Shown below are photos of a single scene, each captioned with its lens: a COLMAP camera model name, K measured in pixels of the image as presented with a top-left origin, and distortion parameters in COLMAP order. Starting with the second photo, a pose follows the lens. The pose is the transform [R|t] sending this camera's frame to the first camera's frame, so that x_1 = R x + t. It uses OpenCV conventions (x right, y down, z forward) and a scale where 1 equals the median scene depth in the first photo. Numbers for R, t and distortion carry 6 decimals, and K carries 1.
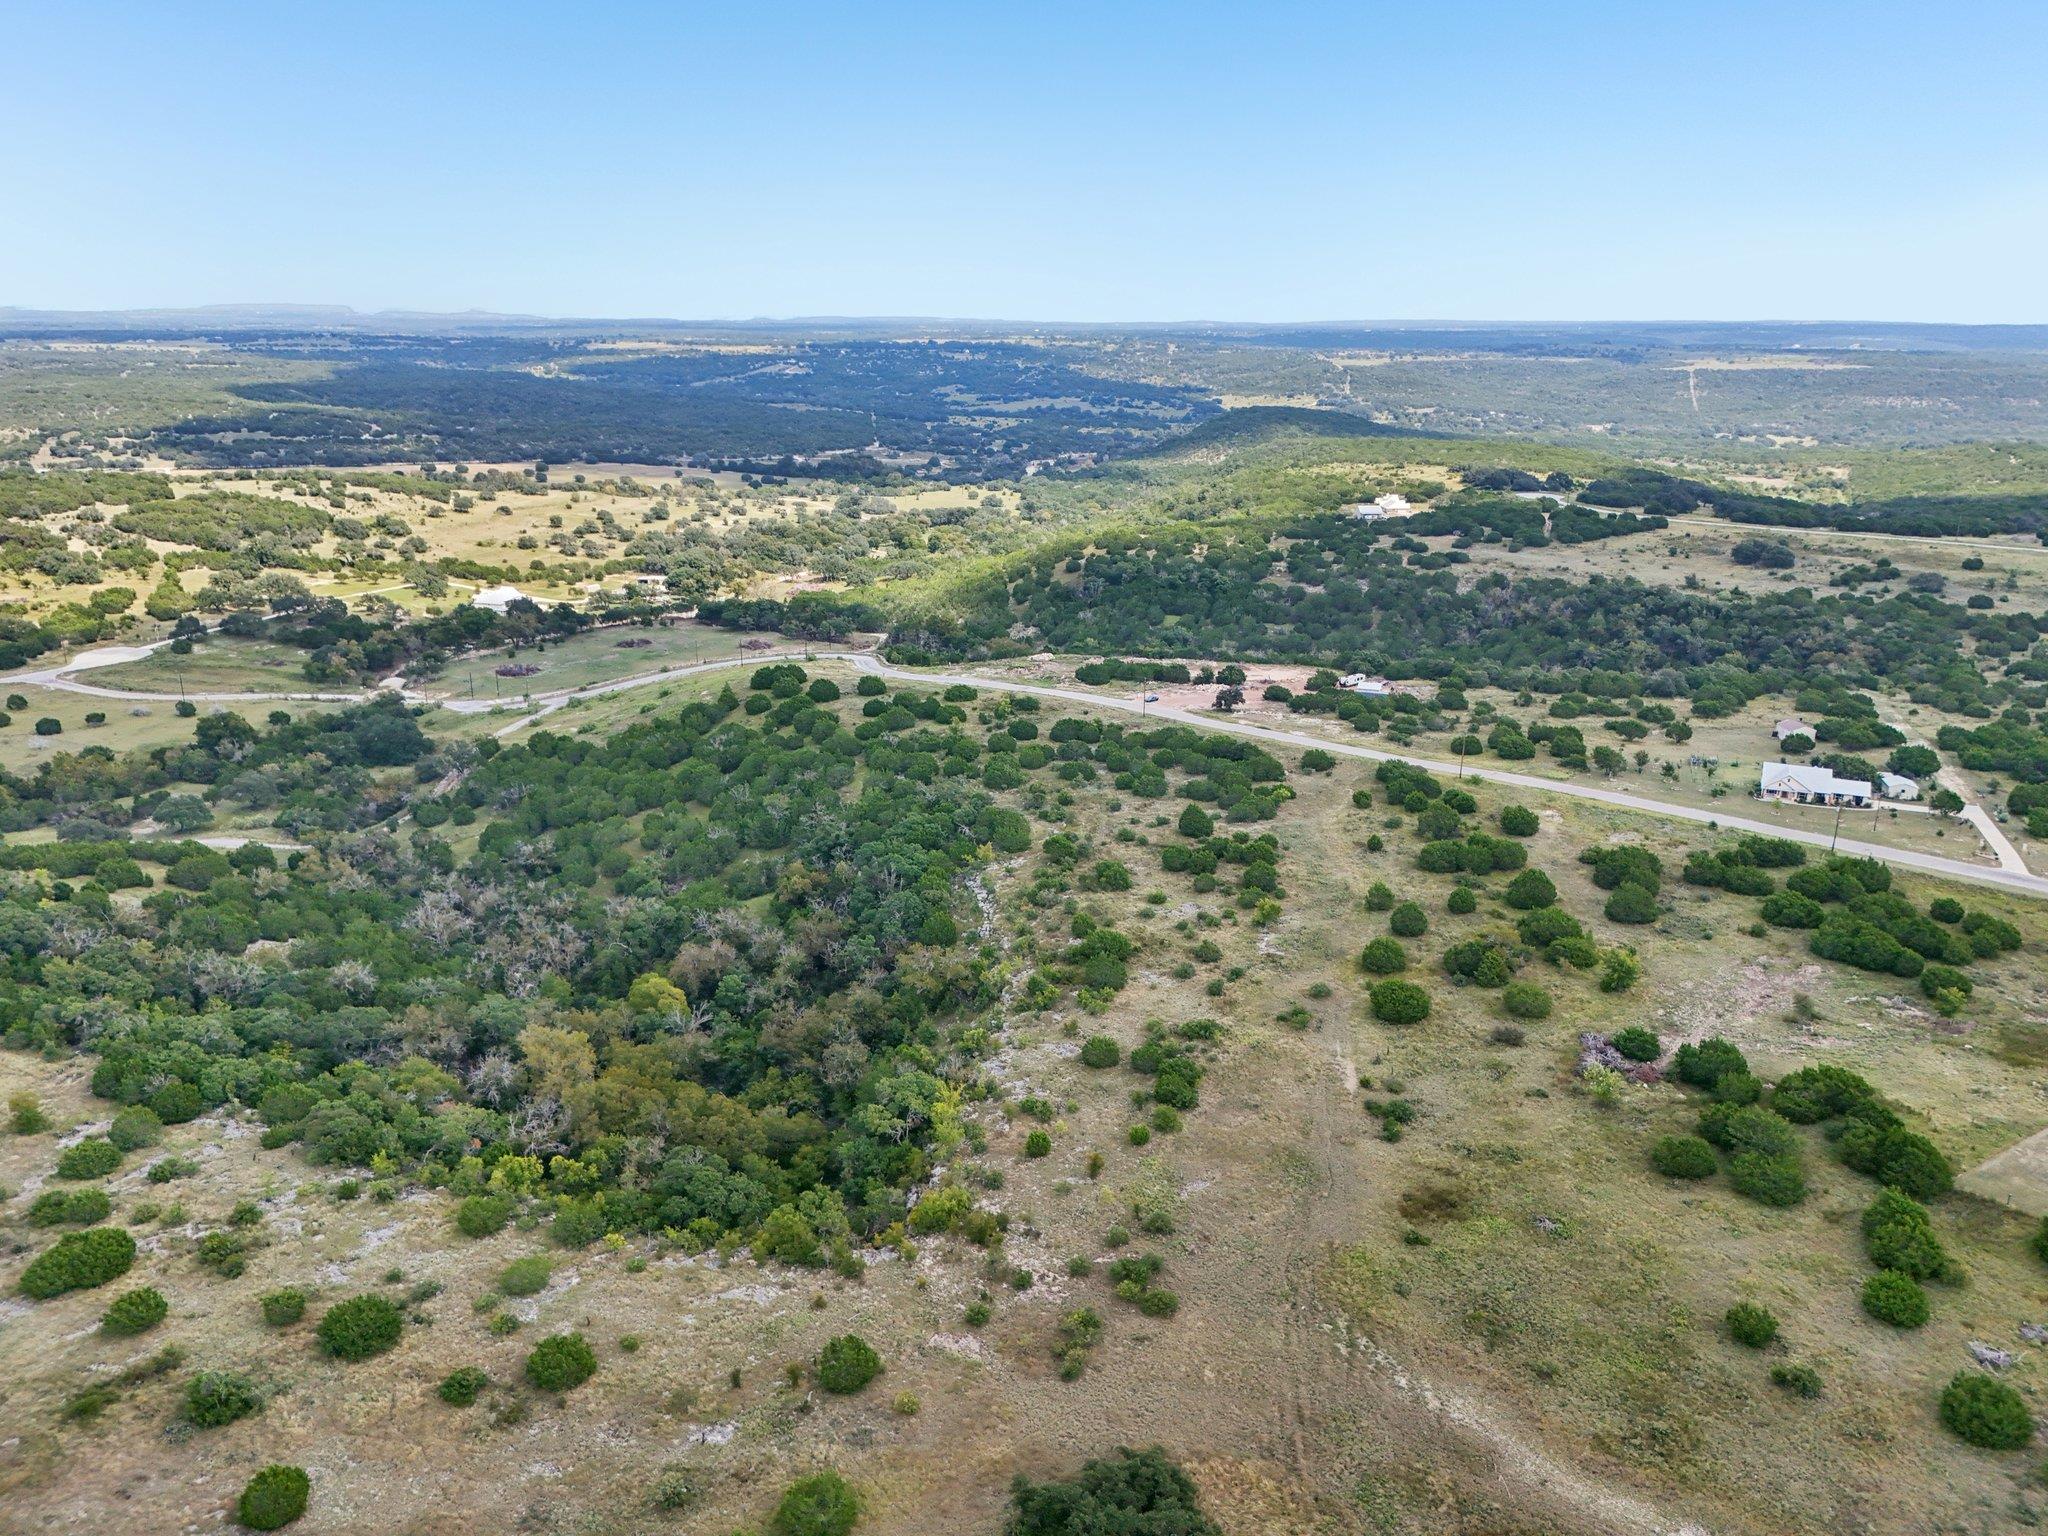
lens RADIAL K [[1501.3, 0, 1025.4], [0, 1501.3, 763.7], [0, 0, 1]] dist [0.076714, -0.076333]
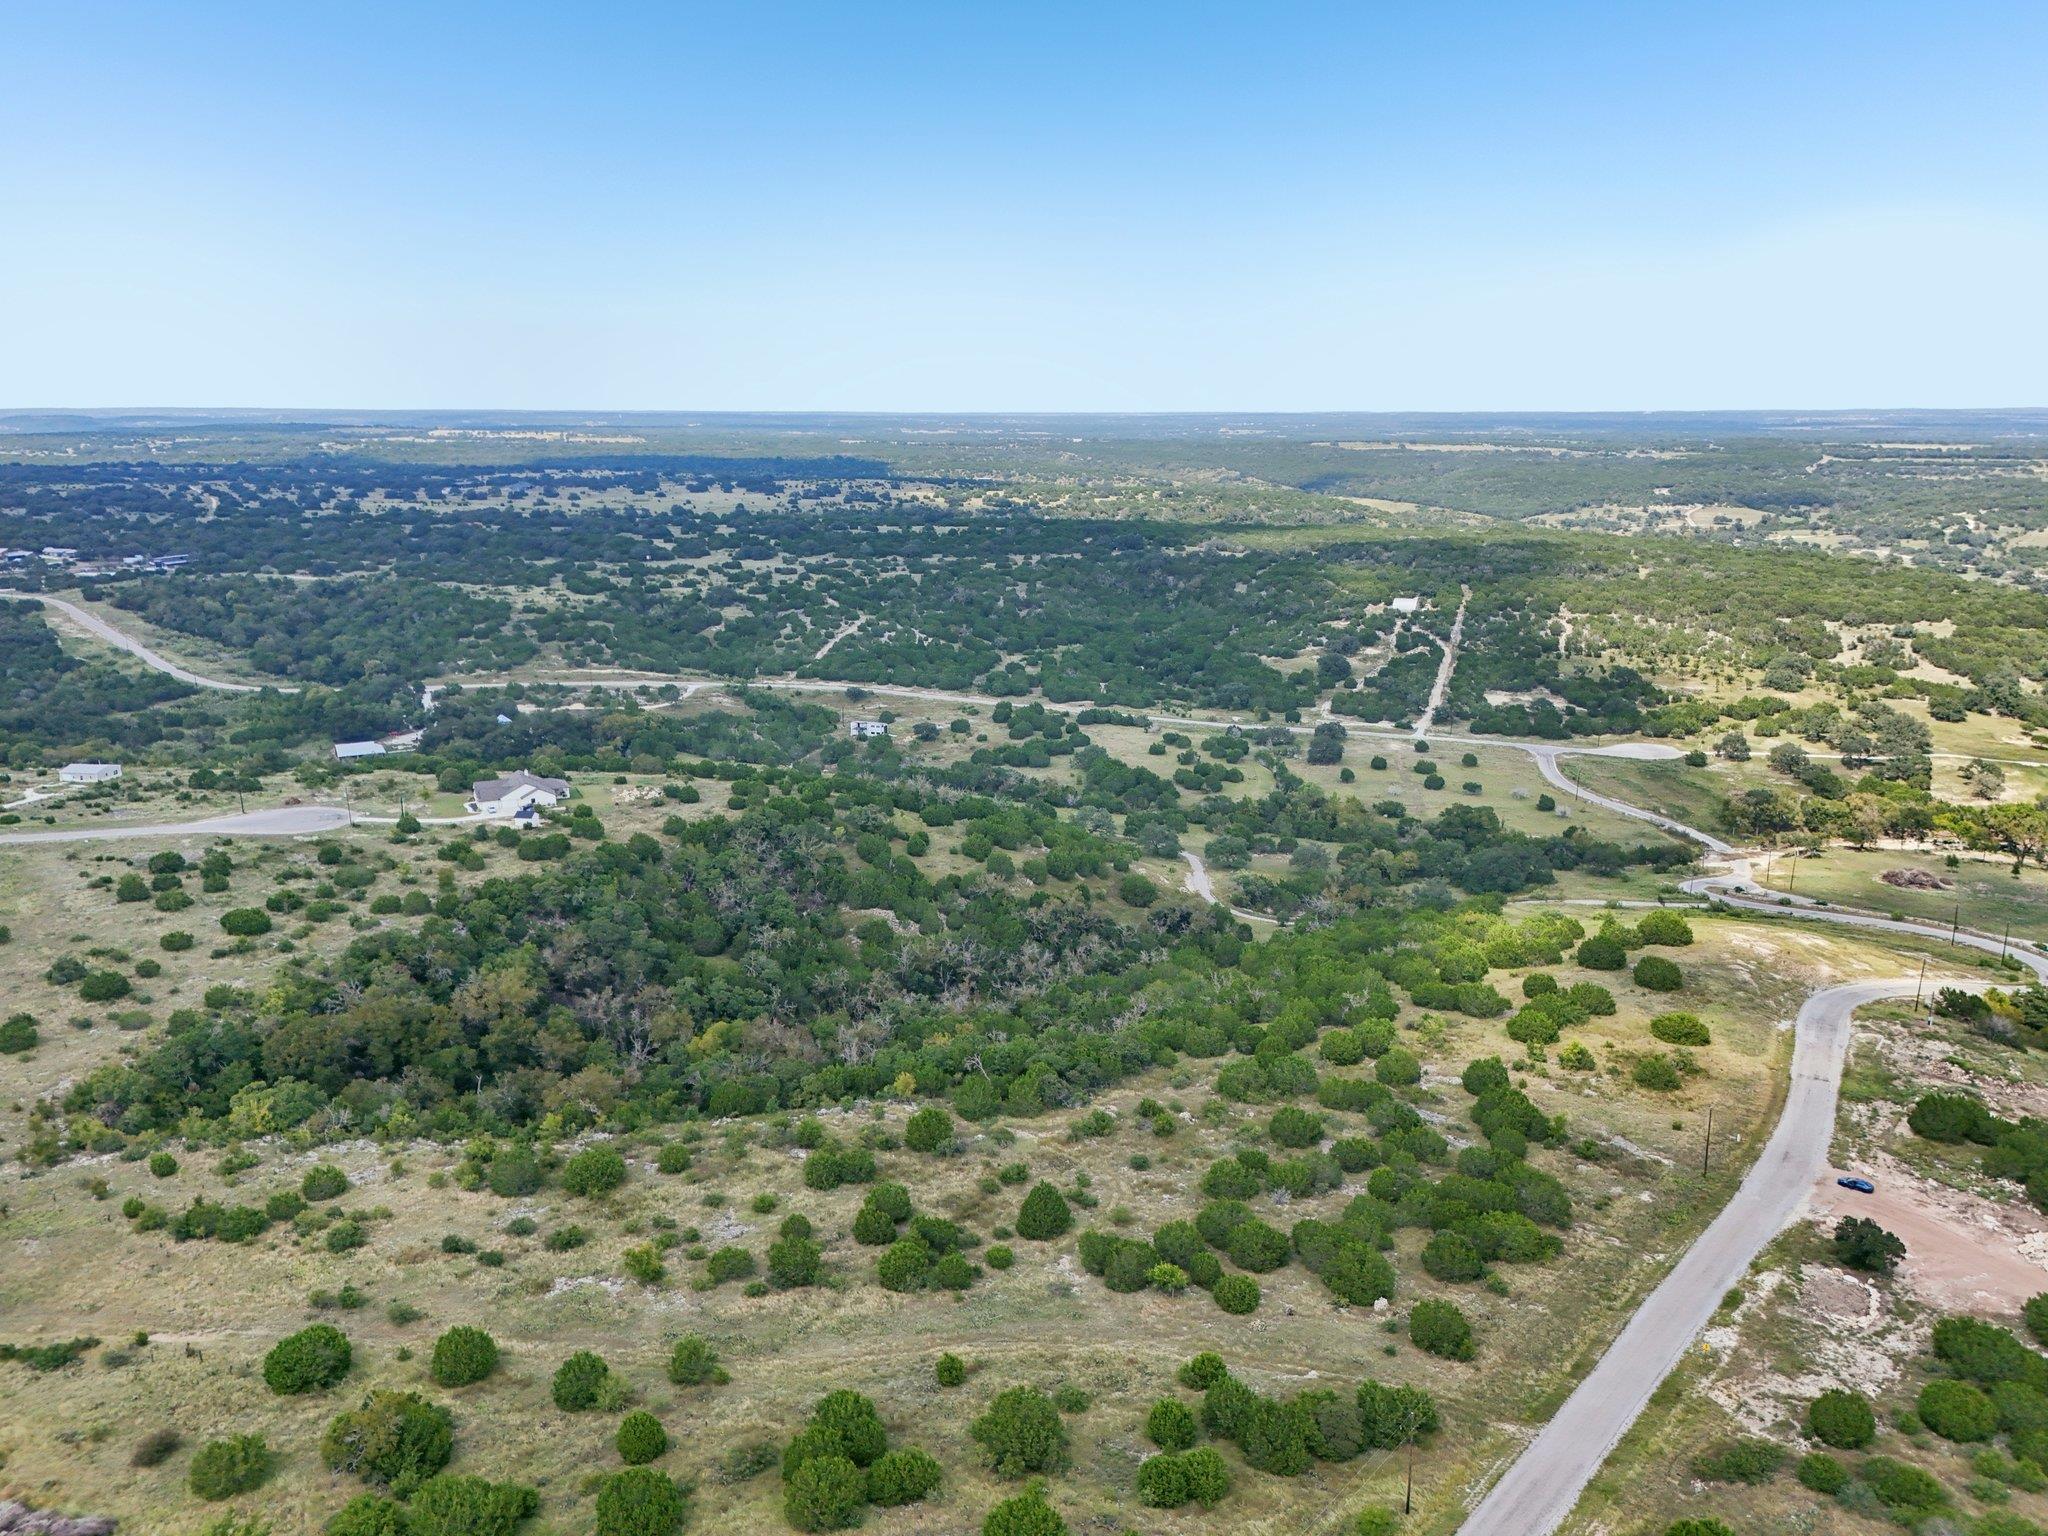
lens RADIAL K [[1501.3, 0, 1025.6], [0, 1501.3, 821.2], [0, 0, 1]] dist [0.076714, -0.076333]
pose [[0.125478, 0.259286, -0.957615, 0.643612], [-0.286885, 0.933489, 0.215162, -0.237545], [0.949712, 0.247727, 0.191517, 0.780173]]
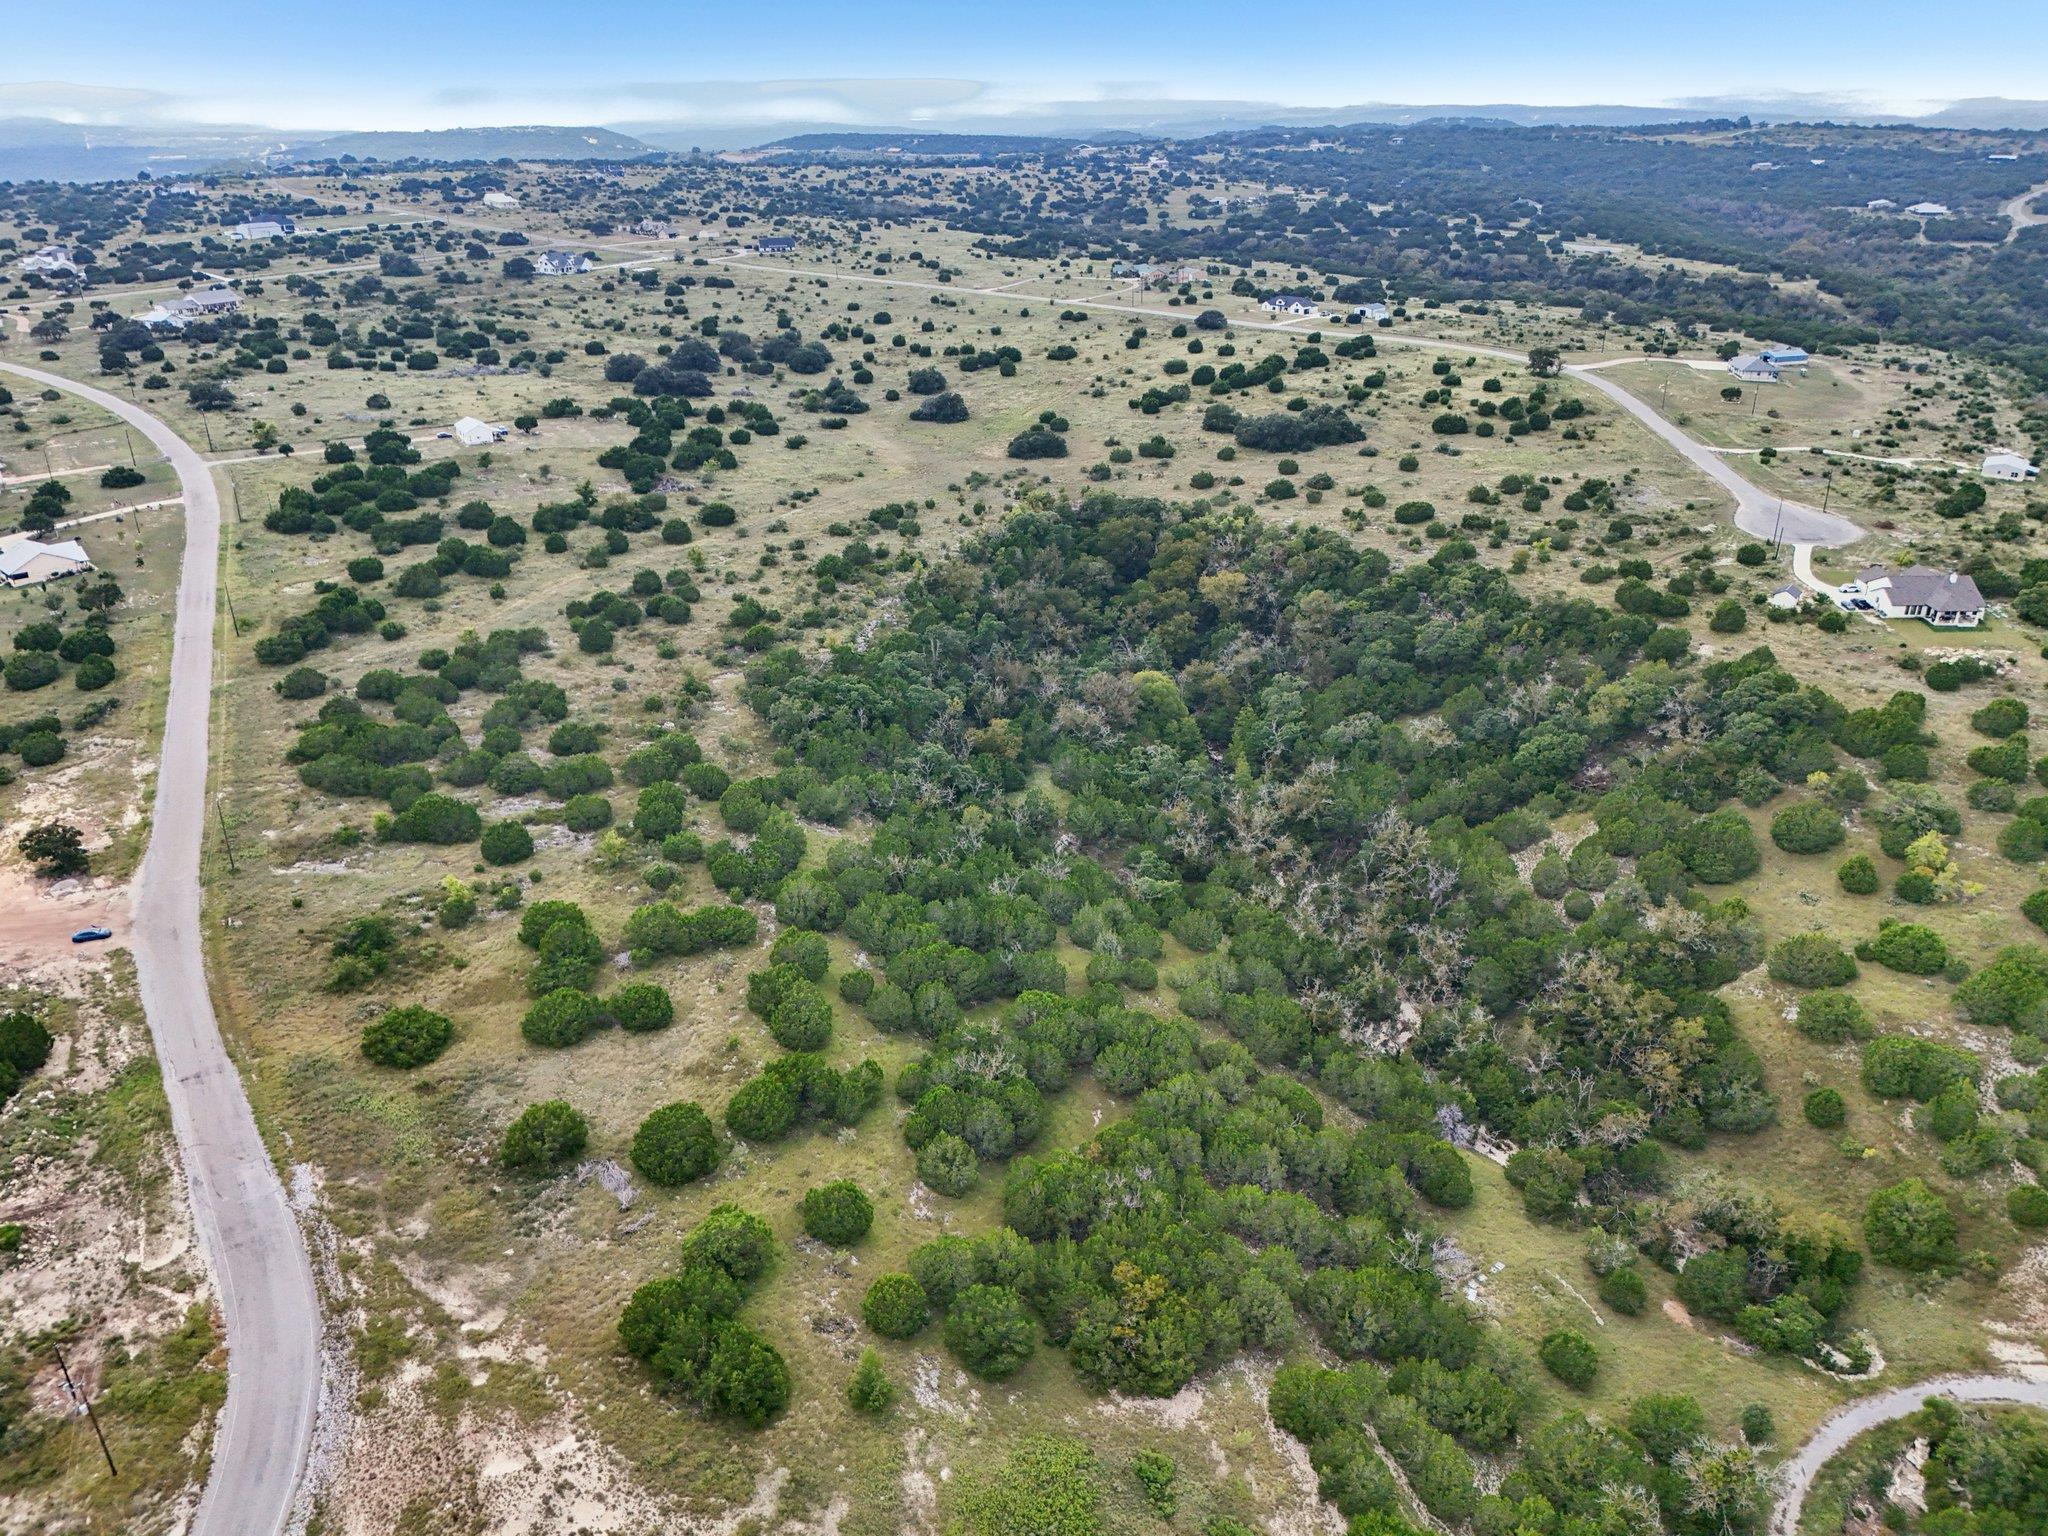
lens RADIAL K [[1501.3, 0, 1014.5], [0, 1501.3, 822.7], [0, 0, 1]] dist [0.076714, -0.076333]
pose [[-0.941508, -0.149095, 0.302215, -0.414830], [0.099862, 0.733086, 0.672765, -0.459791], [-0.321855, 0.663593, -0.675317, 1.539214]]
